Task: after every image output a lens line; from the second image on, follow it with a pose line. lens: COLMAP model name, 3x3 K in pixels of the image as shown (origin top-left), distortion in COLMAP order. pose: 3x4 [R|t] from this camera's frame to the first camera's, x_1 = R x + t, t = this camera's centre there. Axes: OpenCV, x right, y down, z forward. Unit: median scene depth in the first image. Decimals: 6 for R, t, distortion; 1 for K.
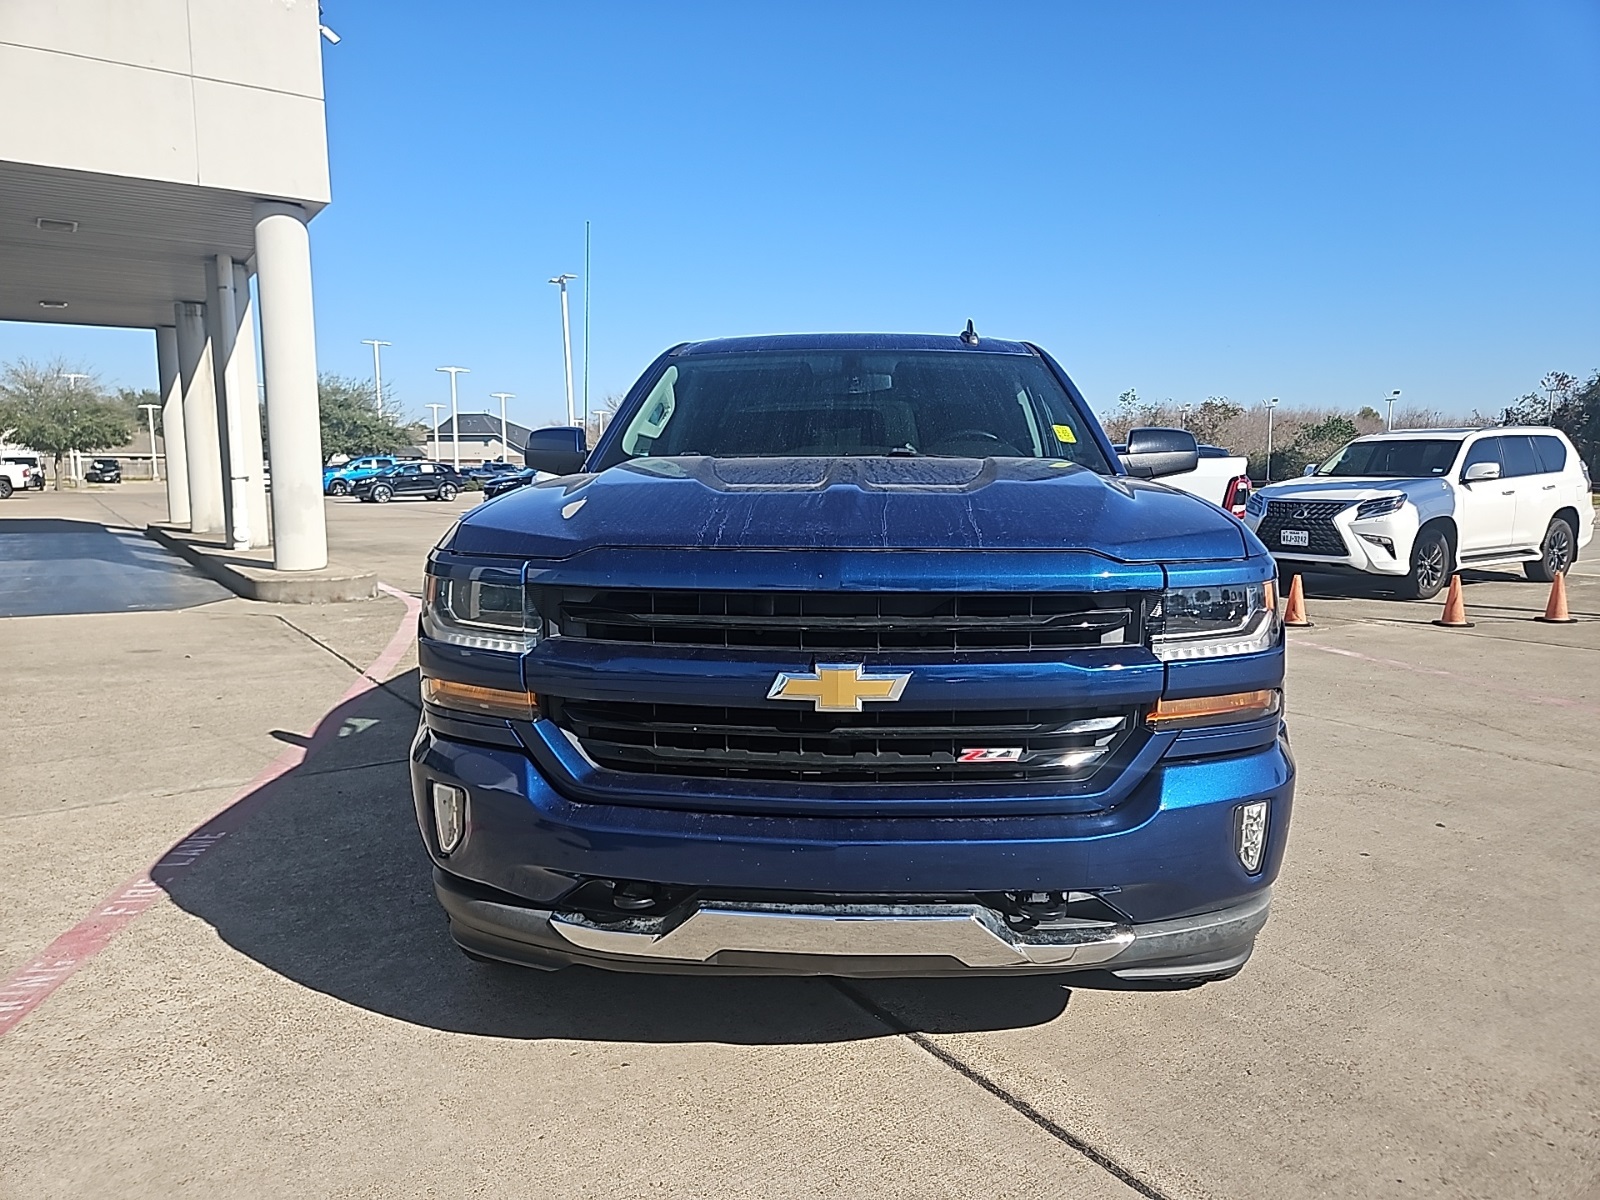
lens RADIAL K [[987.5, 0, 800.0], [0, 987.5, 600.0], [0, 0, 1]] dist [0.028673, -0.022286]
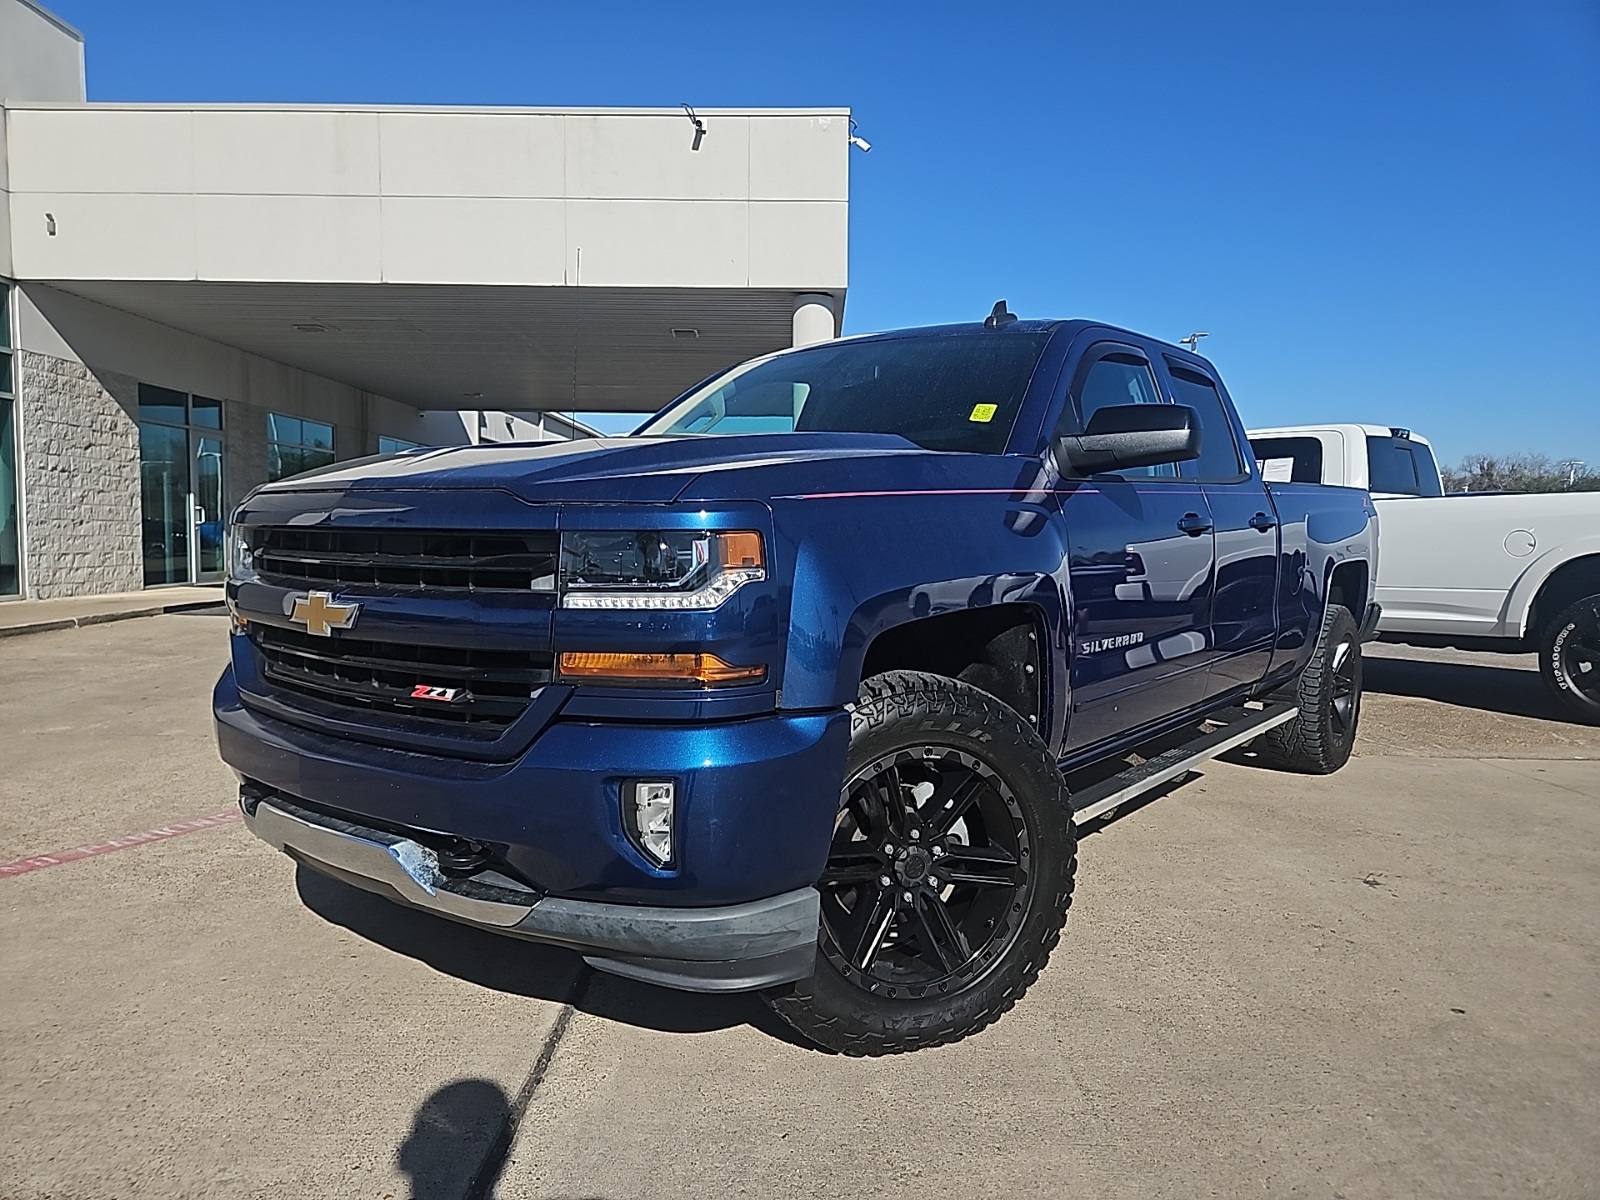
lens RADIAL K [[980.7, 0, 800.0], [0, 980.7, 617.2], [0, 0, 1]] dist [0.004312, -0.000125]
pose [[0.847343, 0.055316, -0.528156, 1.006654], [-0.078043, 0.996733, -0.020817, 0.069344], [0.525279, 0.058858, 0.848892, 0.334169]]
